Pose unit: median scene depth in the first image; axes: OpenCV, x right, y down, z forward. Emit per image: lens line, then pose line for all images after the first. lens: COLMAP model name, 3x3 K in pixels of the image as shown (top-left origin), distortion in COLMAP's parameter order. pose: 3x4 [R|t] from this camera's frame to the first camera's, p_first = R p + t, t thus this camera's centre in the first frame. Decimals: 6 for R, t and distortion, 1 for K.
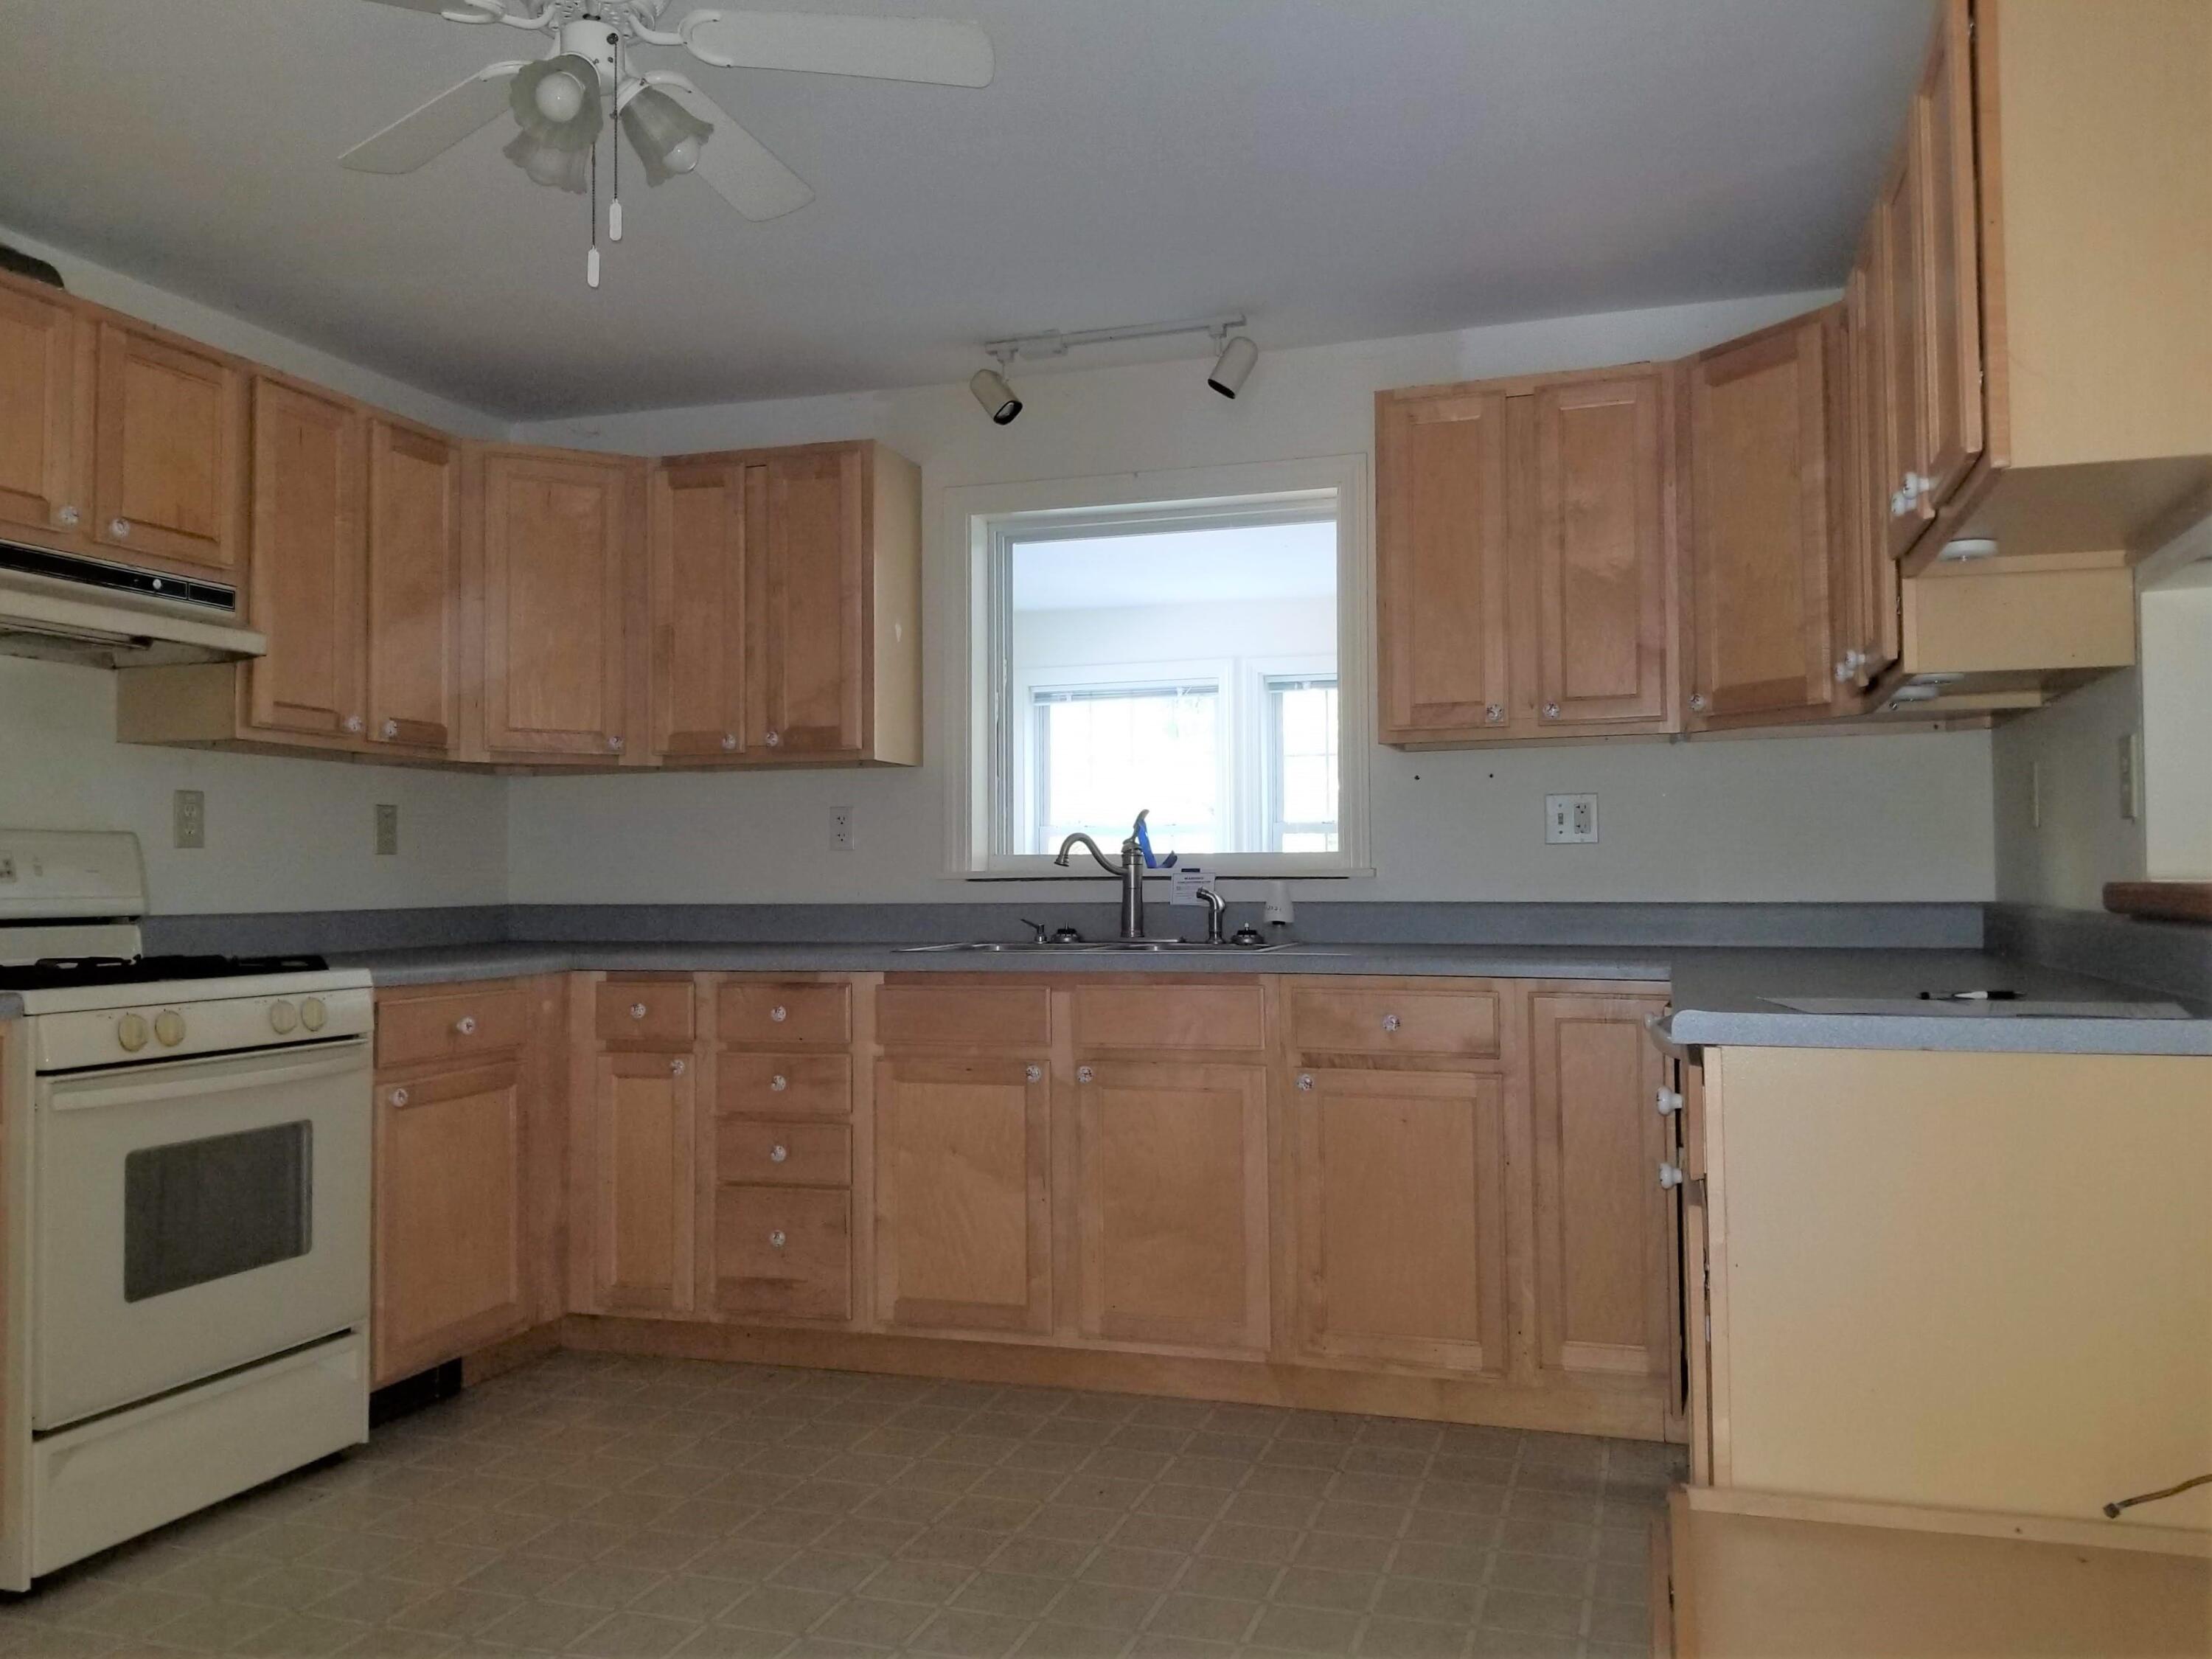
lens RADIAL K [[1752.4, 0, 1106.0], [0, 1752.4, 829.5], [0, 0, 1]] dist [0.068264, 0.000468]
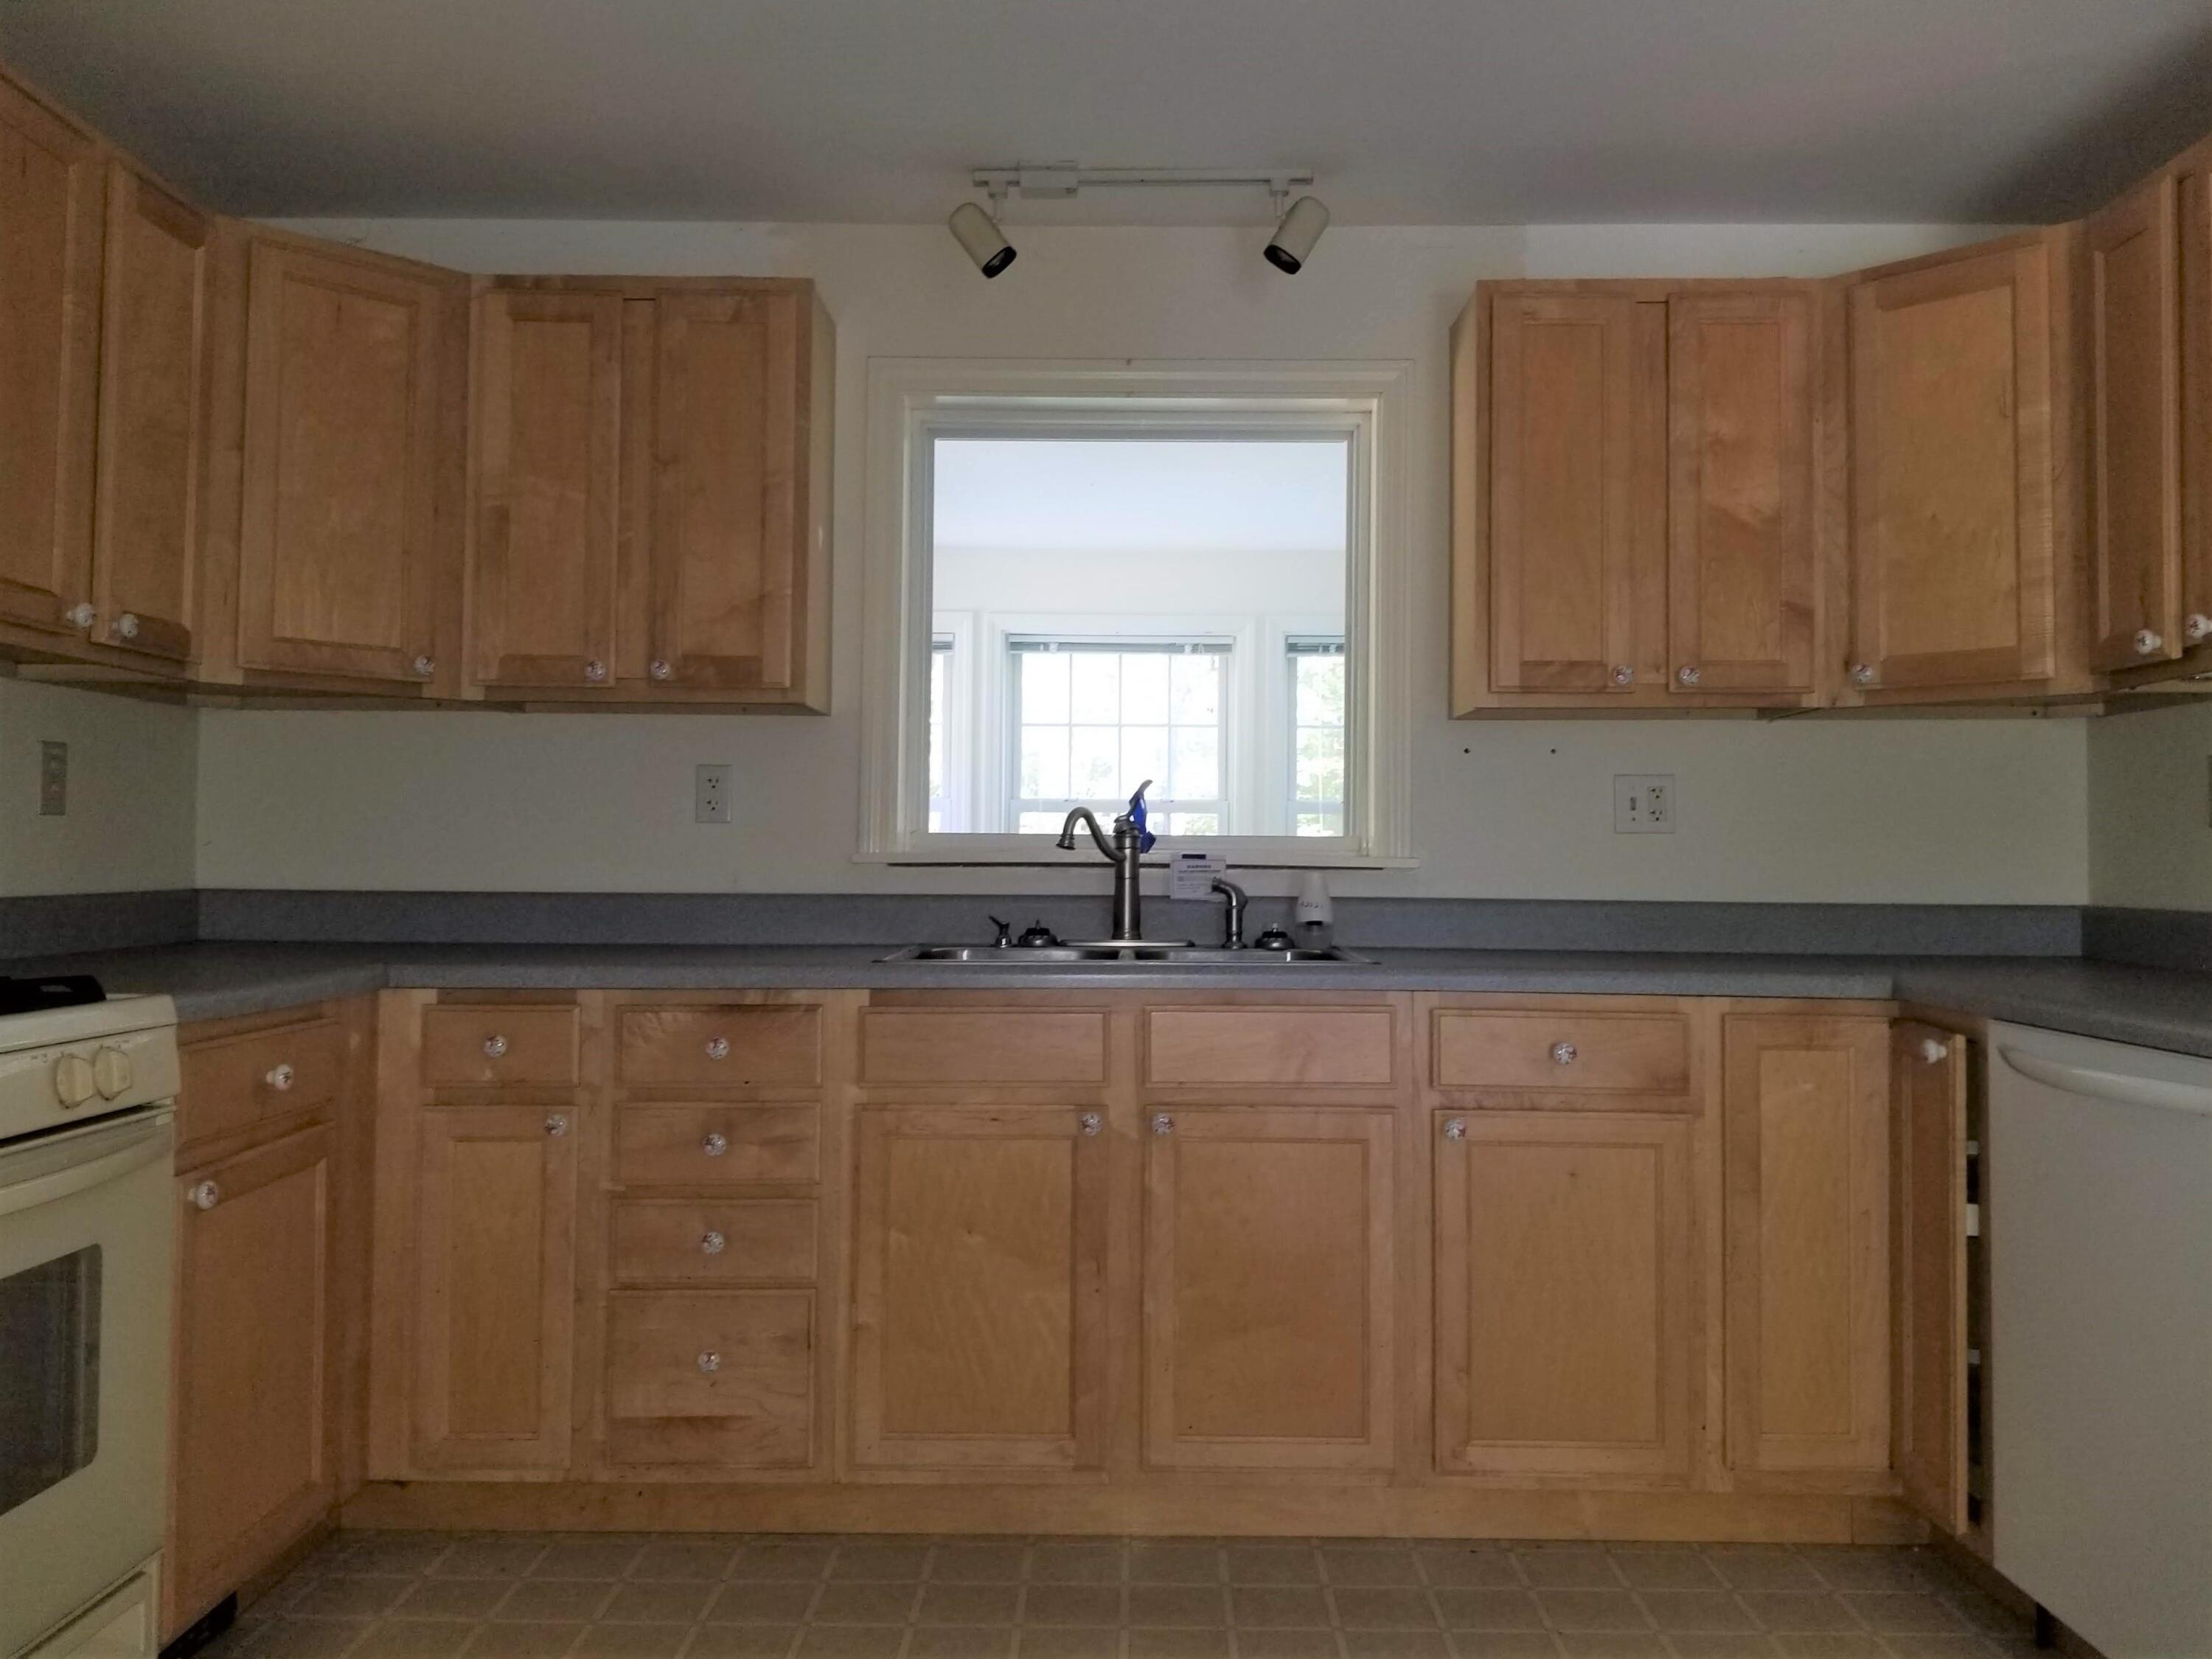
lens RADIAL K [[1770.8, 0, 1121.8], [0, 1770.8, 793.0], [0, 0, 1]] dist [0.077308, -0.132615]
pose [[0.955020, 0.025507, 0.295441, -0.237653], [-0.023208, 0.999667, -0.011288, 0.004312], [-0.295630, 0.003923, 0.955294, 0.243317]]
